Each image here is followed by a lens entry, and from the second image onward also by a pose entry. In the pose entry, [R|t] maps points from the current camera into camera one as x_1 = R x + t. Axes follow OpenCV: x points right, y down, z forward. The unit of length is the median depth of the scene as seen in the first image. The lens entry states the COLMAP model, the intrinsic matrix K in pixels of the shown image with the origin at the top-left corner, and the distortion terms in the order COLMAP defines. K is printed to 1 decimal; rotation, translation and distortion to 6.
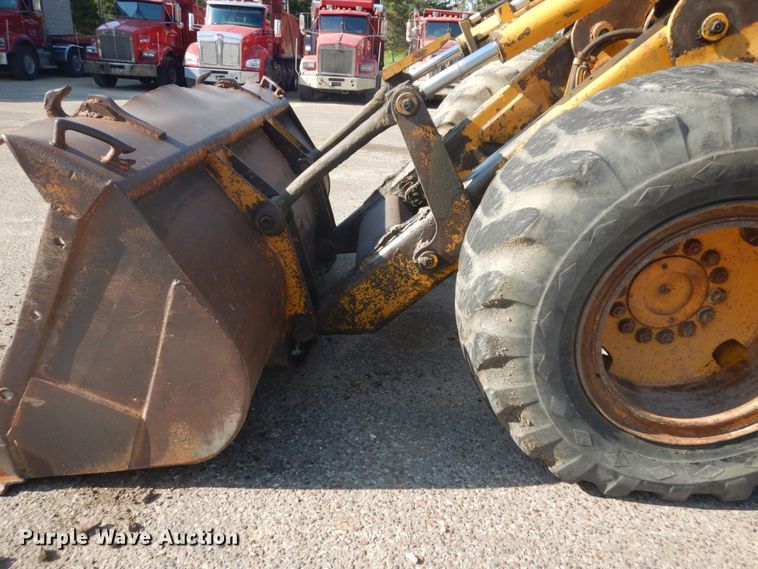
lens RADIAL K [[543.9, 0, 379.0], [0, 543.9, 284.5], [0, 0, 1]] dist [0.005245, -0.002672]
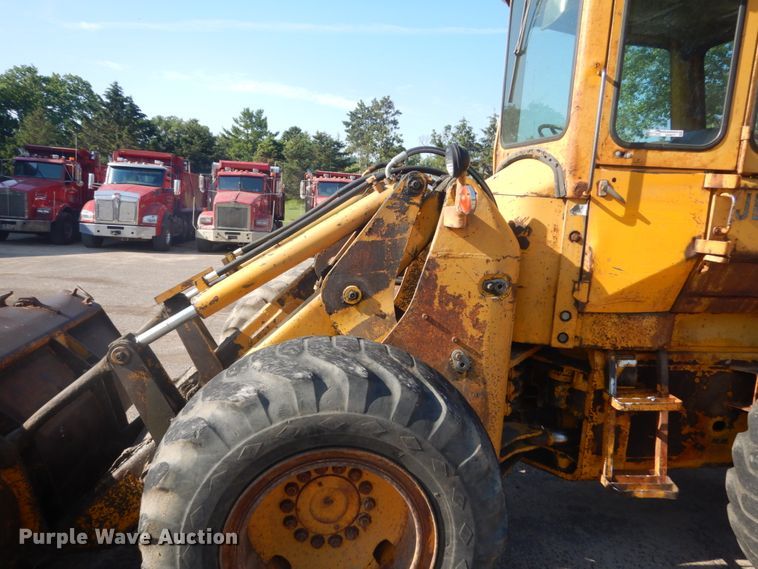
lens RADIAL K [[543.9, 0, 379.0], [0, 543.9, 284.5], [0, 0, 1]] dist [0.005245, -0.002672]
pose [[0.988312, -0.026249, 0.150169, 0.453797], [0.061531, 0.969946, -0.235412, -0.164251], [-0.139477, 0.241901, 0.960224, -0.303973]]
